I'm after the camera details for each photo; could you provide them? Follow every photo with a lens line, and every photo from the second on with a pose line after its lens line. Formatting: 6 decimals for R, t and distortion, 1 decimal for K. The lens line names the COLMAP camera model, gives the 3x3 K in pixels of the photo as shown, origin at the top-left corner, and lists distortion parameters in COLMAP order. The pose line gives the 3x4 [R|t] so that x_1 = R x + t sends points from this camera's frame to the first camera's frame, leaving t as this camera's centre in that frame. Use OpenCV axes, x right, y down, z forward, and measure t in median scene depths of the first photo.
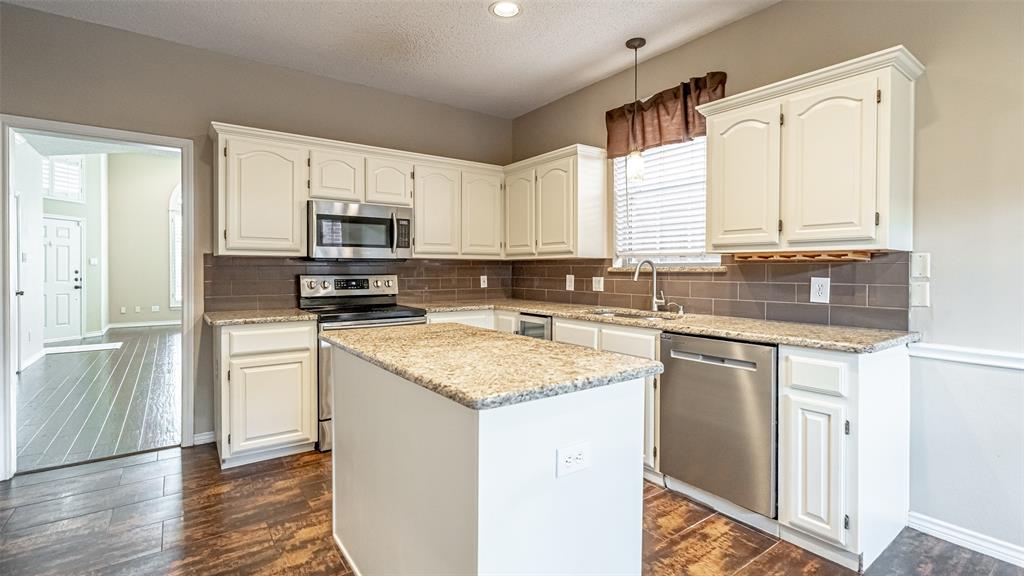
lens RADIAL K [[465.1, 0, 506.4], [0, 465.1, 275.3], [0, 0, 1]] dist [0.000030, 0.000003]
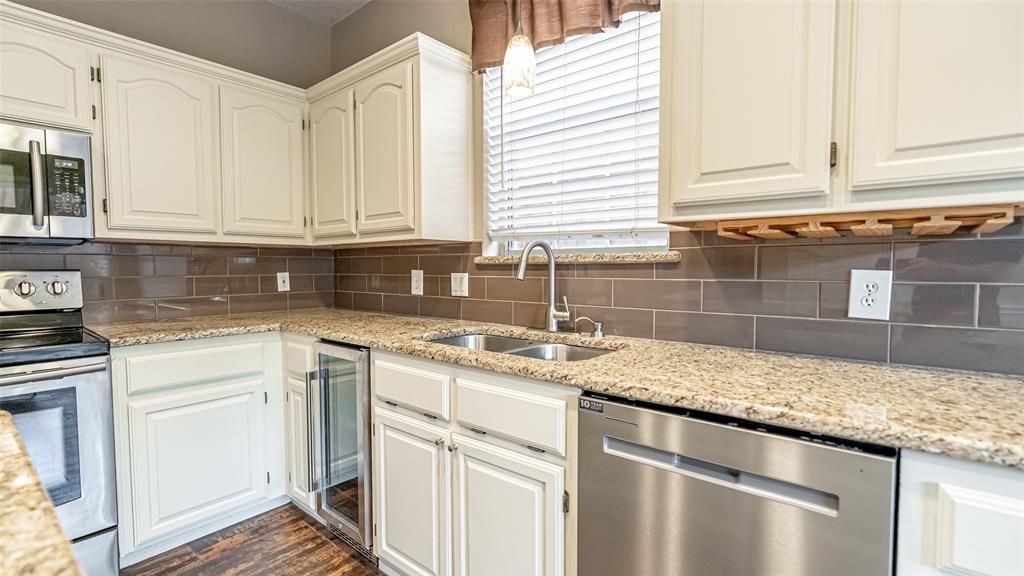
lens RADIAL K [[465.1, 0, 506.4], [0, 465.1, 275.3], [0, 0, 1]] dist [0.000030, 0.000003]
pose [[0.967956, -0.006455, 0.251037, 0.115555], [0.005270, 0.999972, 0.005391, 0.004306], [-0.251064, -0.003895, 0.967963, 0.441850]]
